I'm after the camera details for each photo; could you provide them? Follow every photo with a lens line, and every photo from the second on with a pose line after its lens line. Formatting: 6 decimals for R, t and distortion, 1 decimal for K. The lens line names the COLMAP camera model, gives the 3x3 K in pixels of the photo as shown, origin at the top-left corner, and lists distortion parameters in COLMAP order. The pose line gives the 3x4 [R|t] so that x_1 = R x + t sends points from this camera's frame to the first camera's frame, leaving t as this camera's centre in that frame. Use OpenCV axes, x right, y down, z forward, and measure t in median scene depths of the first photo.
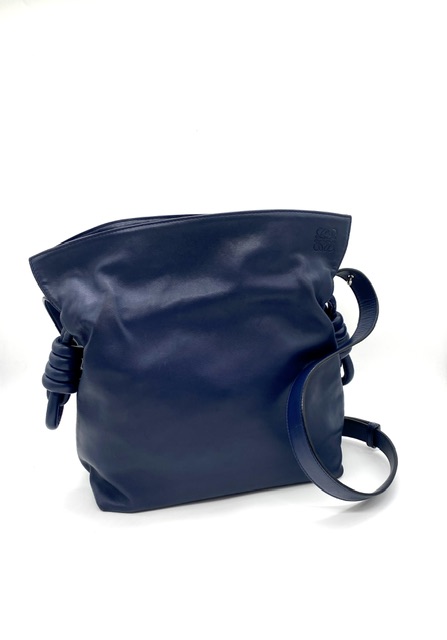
lens RADIAL K [[559.1, 0, 223.3], [0, 559.1, 320.1], [0, 0, 1]] dist [-0.015519, -0.008268]
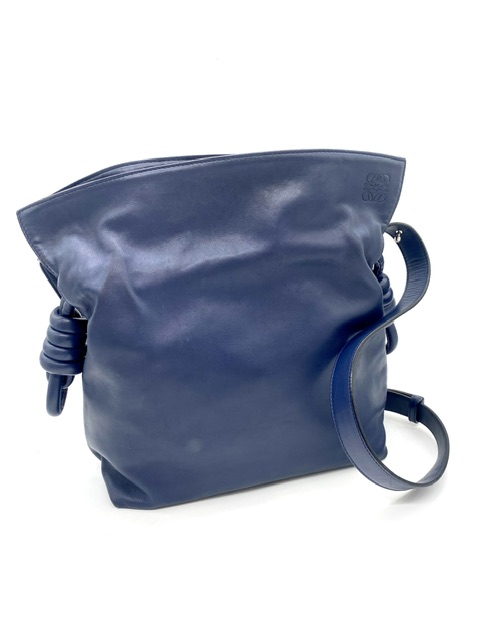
lens RADIAL K [[482.5, 0, 240.0], [0, 482.5, 319.4], [0, 0, 1]] dist [-0.009375, -0.003545]
pose [[0.999166, -0.012204, 0.038978, -0.052120], [0.008403, 0.995322, 0.096248, -0.018954], [-0.039970, -0.095840, 0.994594, 0.277678]]
